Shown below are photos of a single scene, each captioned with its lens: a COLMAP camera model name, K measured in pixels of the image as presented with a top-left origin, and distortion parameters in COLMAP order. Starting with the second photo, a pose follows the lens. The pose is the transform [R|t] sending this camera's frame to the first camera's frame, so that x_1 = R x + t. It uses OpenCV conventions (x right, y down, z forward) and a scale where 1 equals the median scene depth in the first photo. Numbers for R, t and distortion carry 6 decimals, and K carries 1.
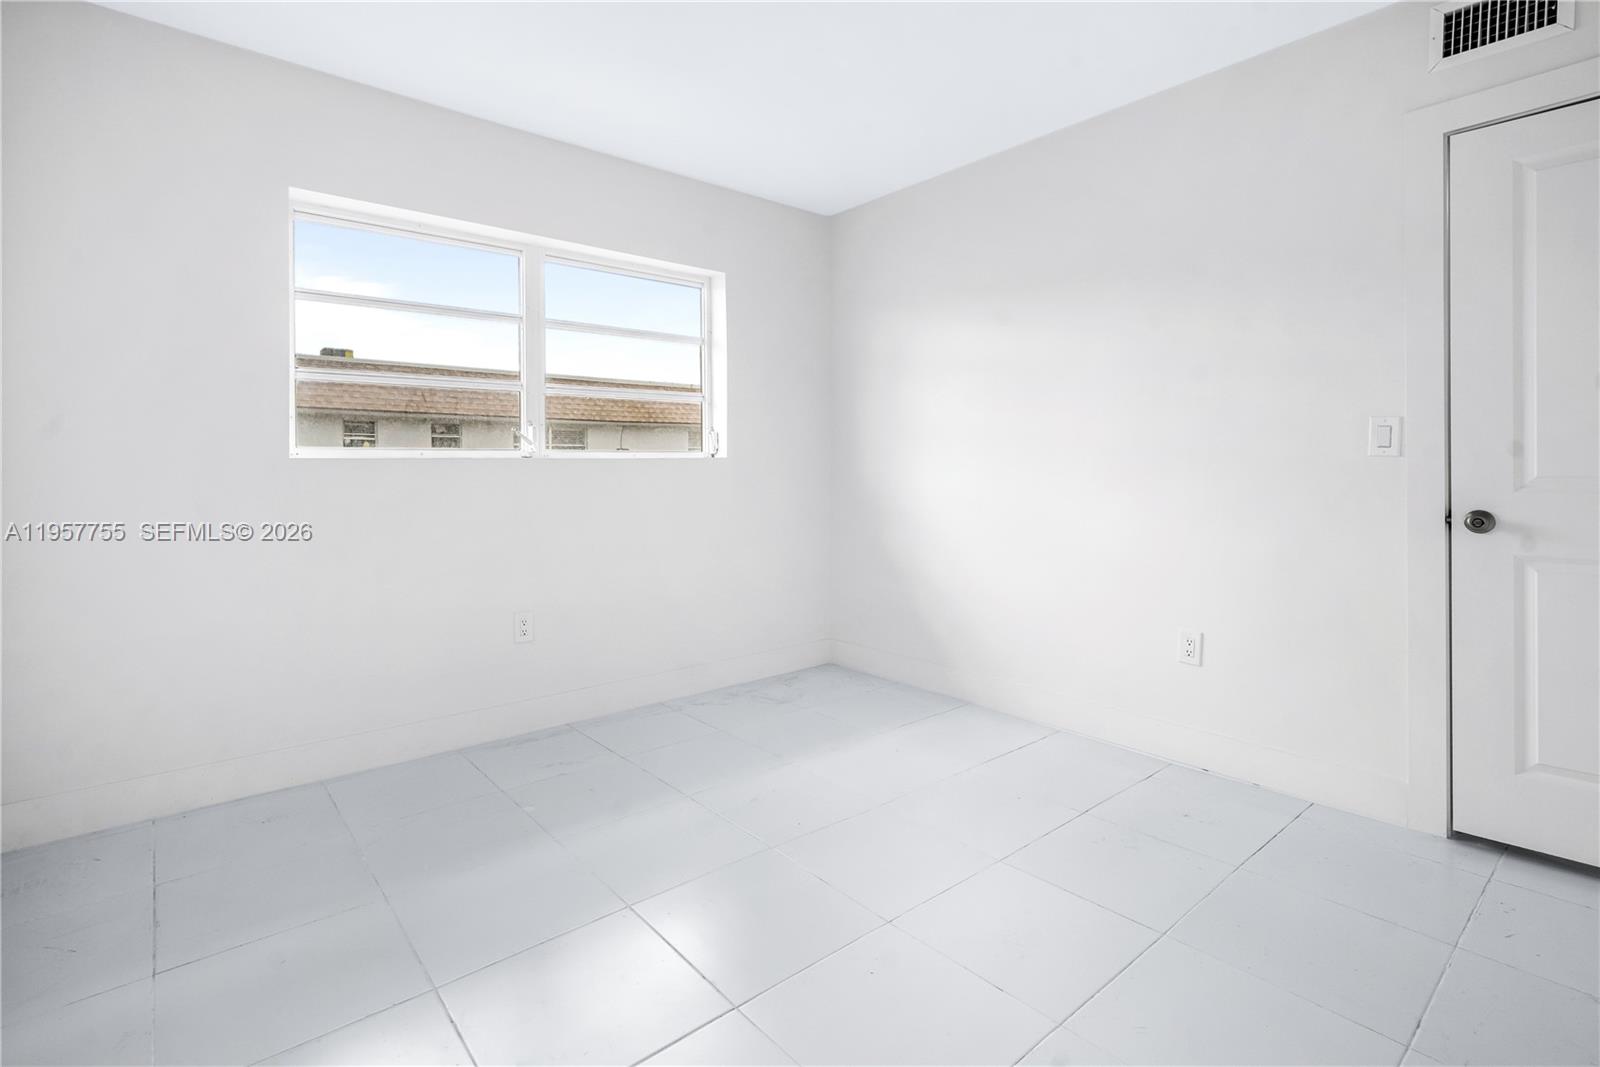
lens RADIAL K [[761.0, 0, 801.5], [0, 761.0, 483.1], [0, 0, 1]] dist [-0.000971, -0.000144]
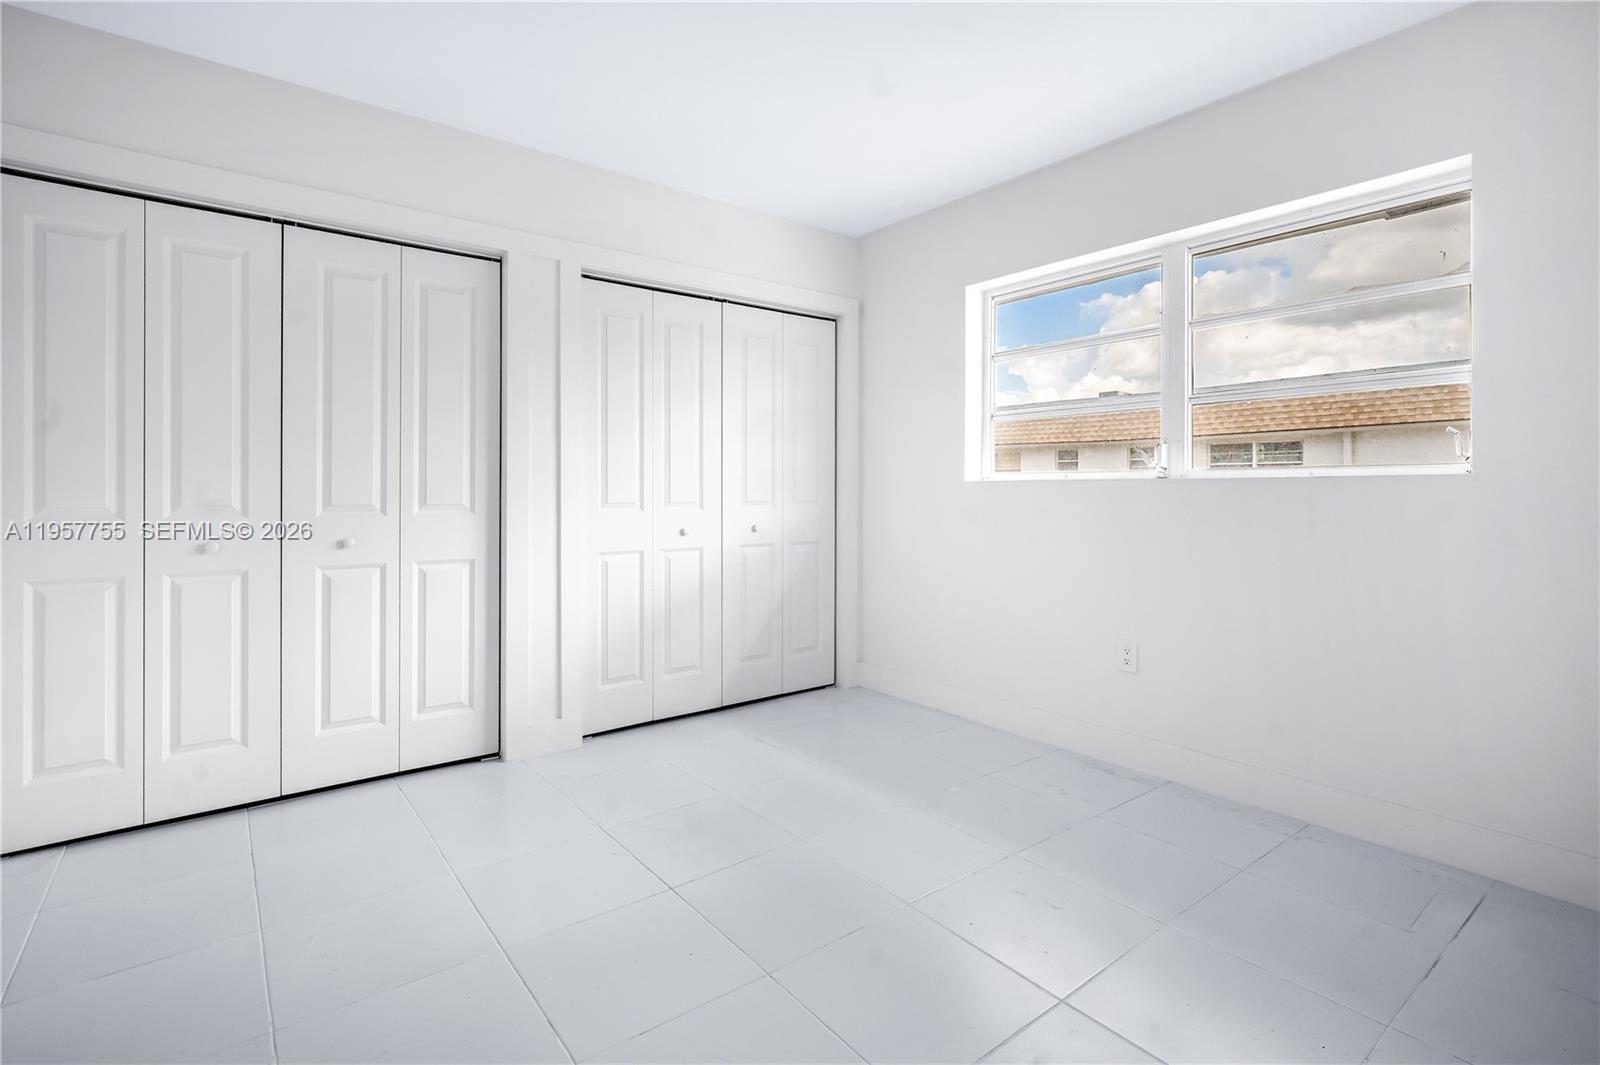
lens RADIAL K [[761.0, 0, 801.5], [0, 761.0, 482.1], [0, 0, 1]] dist [-0.000971, -0.000144]
pose [[-0.037943, -0.000190, -0.999280, 0.574945], [-0.026595, 0.999646, 0.000819, -0.018487], [0.998926, 0.026607, -0.037935, 0.584896]]
